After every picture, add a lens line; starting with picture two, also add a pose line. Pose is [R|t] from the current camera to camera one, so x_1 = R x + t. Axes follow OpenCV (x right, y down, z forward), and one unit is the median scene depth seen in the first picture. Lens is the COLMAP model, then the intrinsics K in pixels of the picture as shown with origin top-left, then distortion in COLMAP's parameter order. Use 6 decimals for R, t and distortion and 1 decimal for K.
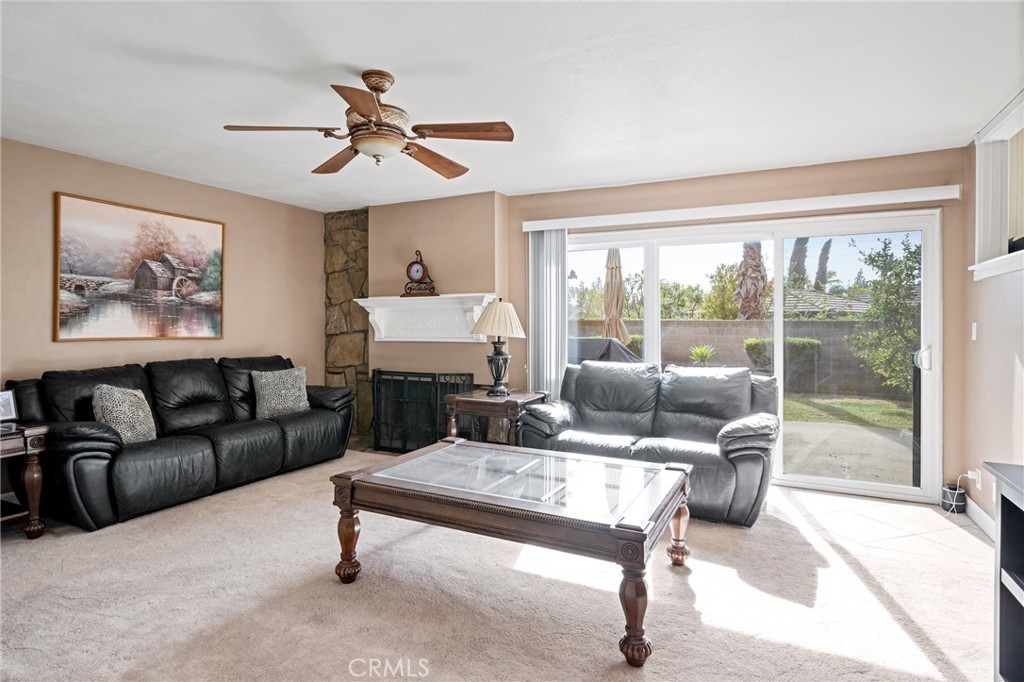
lens RADIAL K [[554.9, 0, 512.0], [0, 554.9, 321.8], [0, 0, 1]] dist [-0.002439, -0.000004]
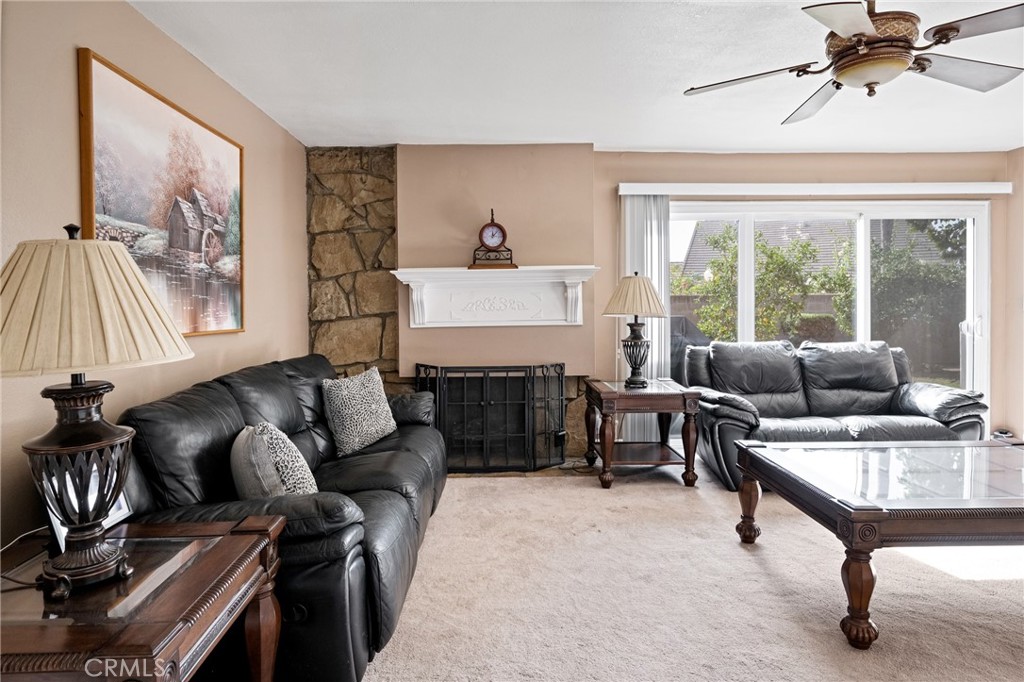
lens RADIAL K [[598.4, 0, 509.7], [0, 598.4, 311.4], [0, 0, 1]] dist [0.002455, 0.000036]
pose [[0.883826, -0.019077, 0.467427, -0.595644], [0.009862, 0.999706, 0.022153, -0.004613], [-0.467712, -0.014969, 0.883754, 0.272273]]
